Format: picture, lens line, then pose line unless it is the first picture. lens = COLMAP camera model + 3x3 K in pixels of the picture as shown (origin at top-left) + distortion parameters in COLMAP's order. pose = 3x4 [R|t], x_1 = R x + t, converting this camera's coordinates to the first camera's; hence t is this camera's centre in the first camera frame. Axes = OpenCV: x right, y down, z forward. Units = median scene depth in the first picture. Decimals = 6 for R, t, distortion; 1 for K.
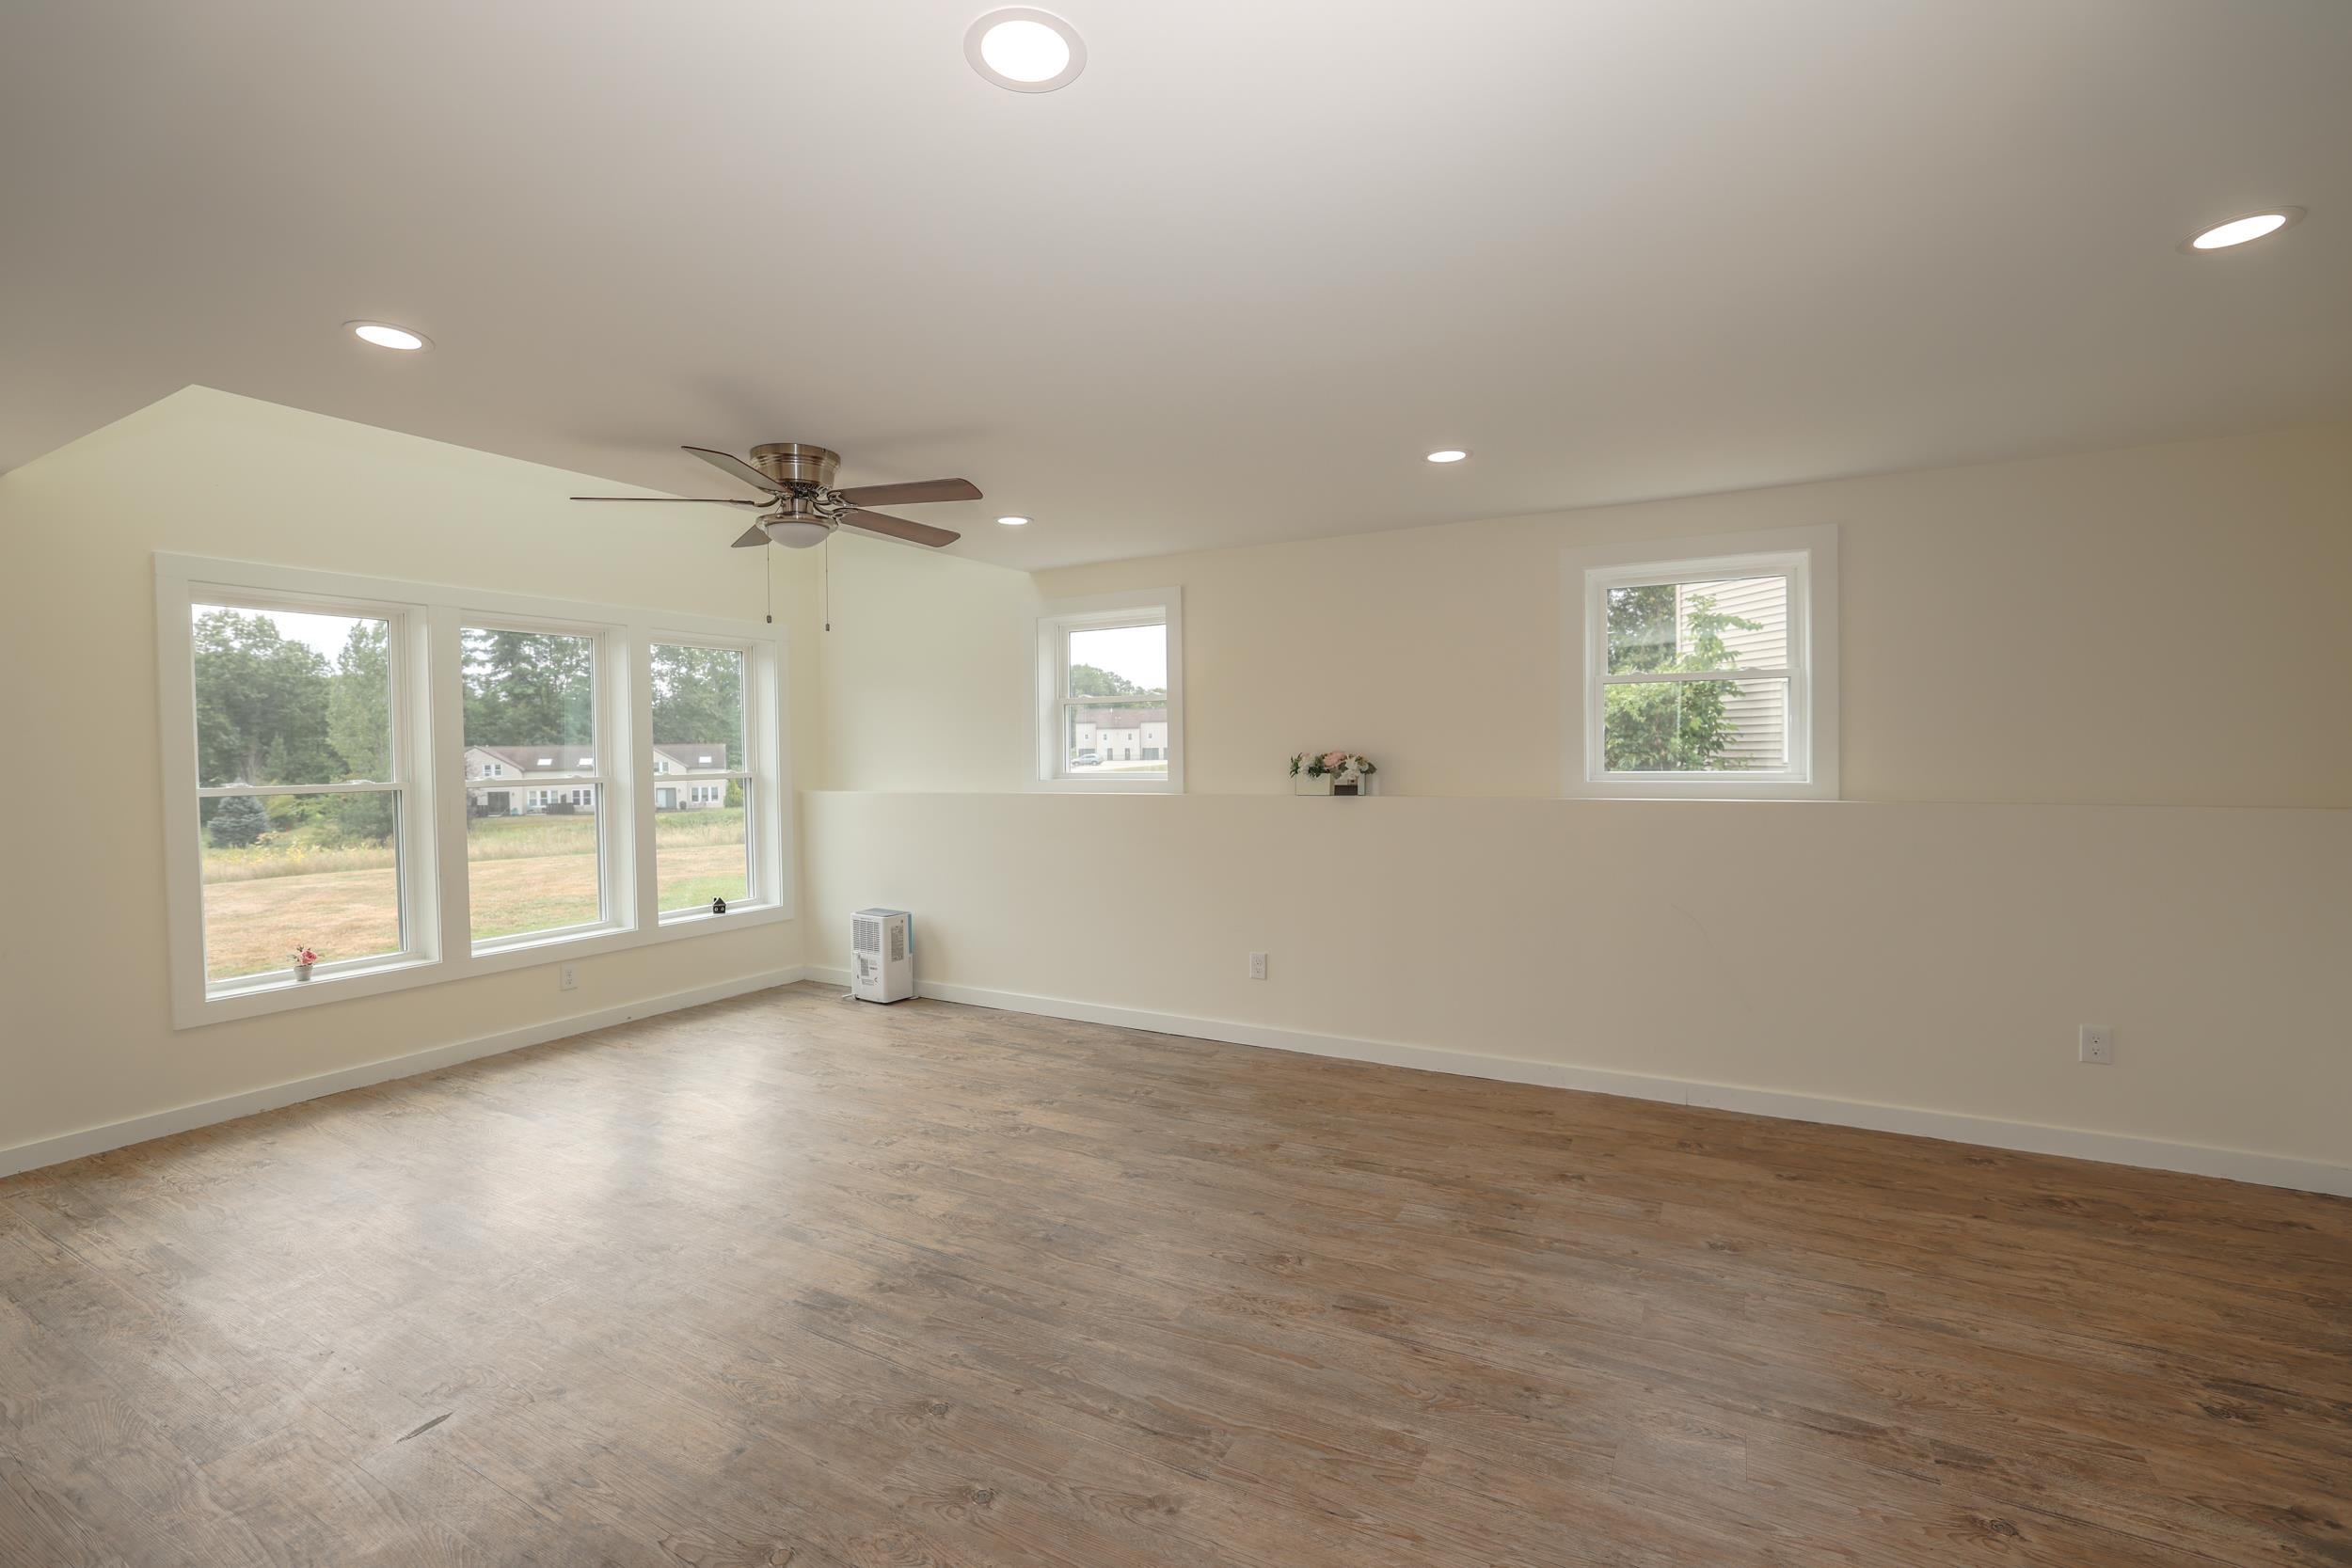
lens RADIAL K [[1018.2, 0, 1171.2], [0, 1018.2, 782.6], [0, 0, 1]] dist [-0.047970, 0.020434]
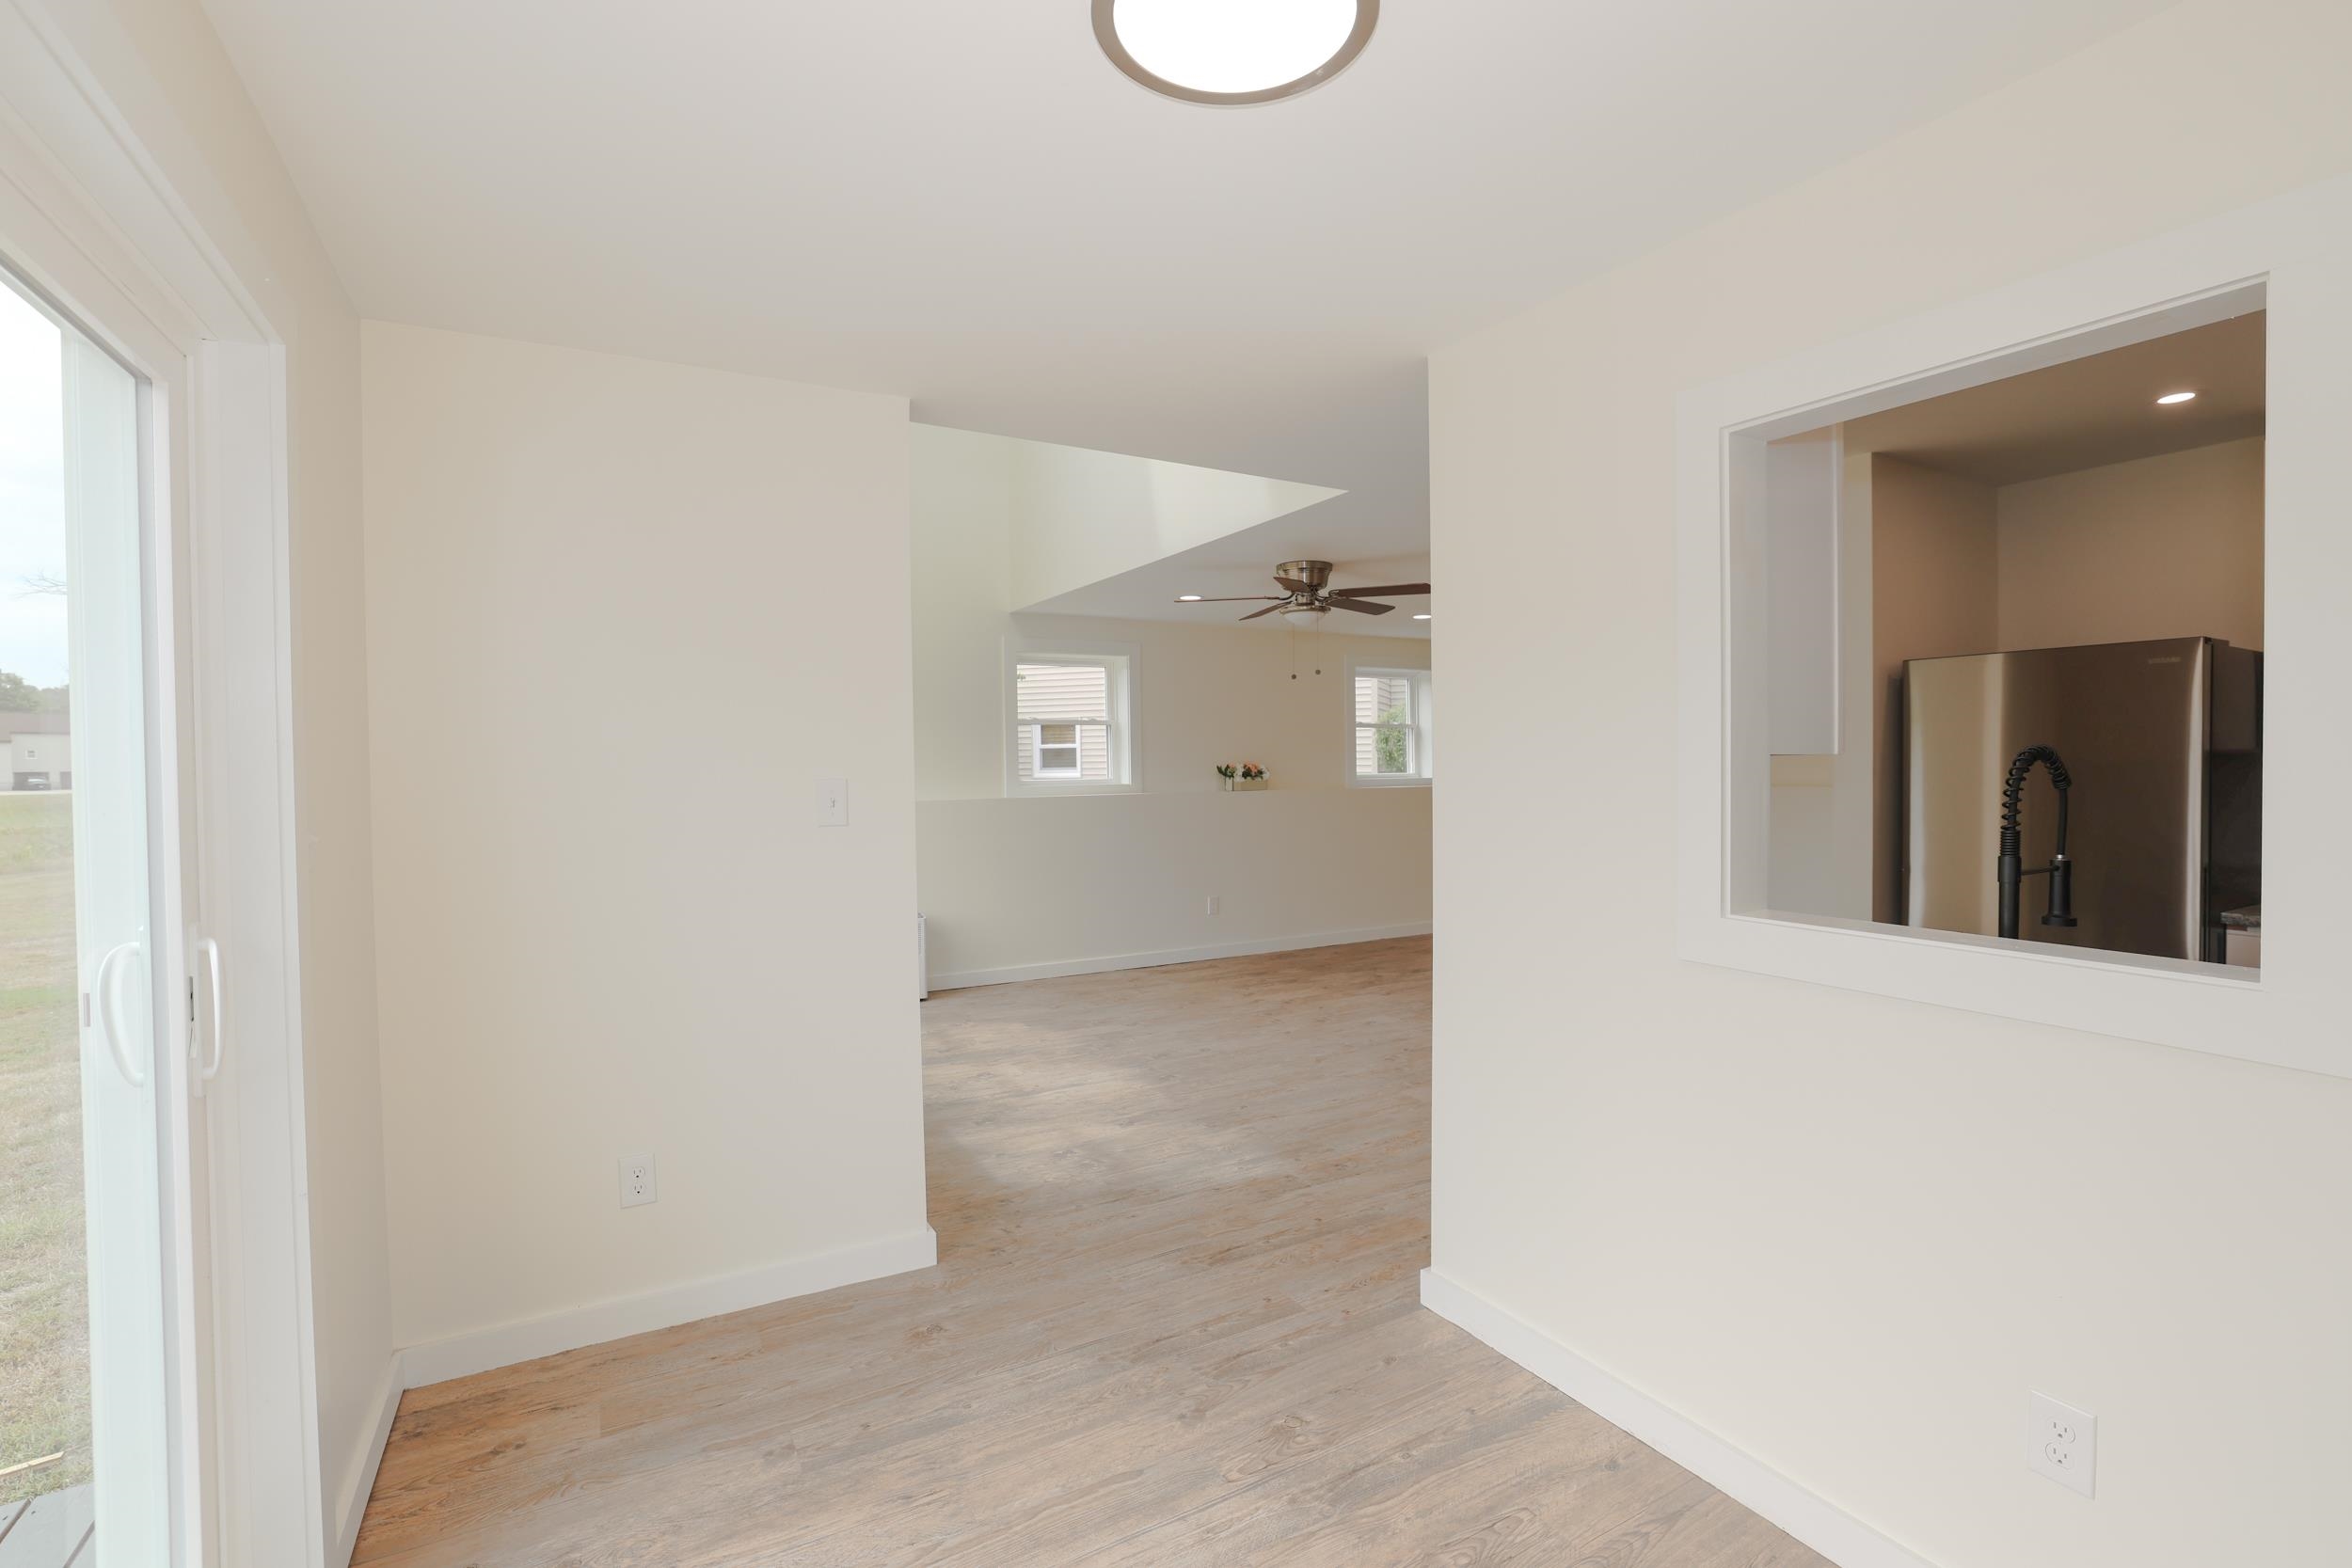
lens RADIAL K [[1059.7, 0, 1176.0], [0, 1059.7, 784.0], [0, 0, 1]] dist [-0.026324, 0.011261]
pose [[0.514302, -0.010551, 0.857544, -1.626008], [0.031622, 0.999478, -0.006667, 0.012412], [-0.857026, 0.030547, 0.514367, 0.297185]]
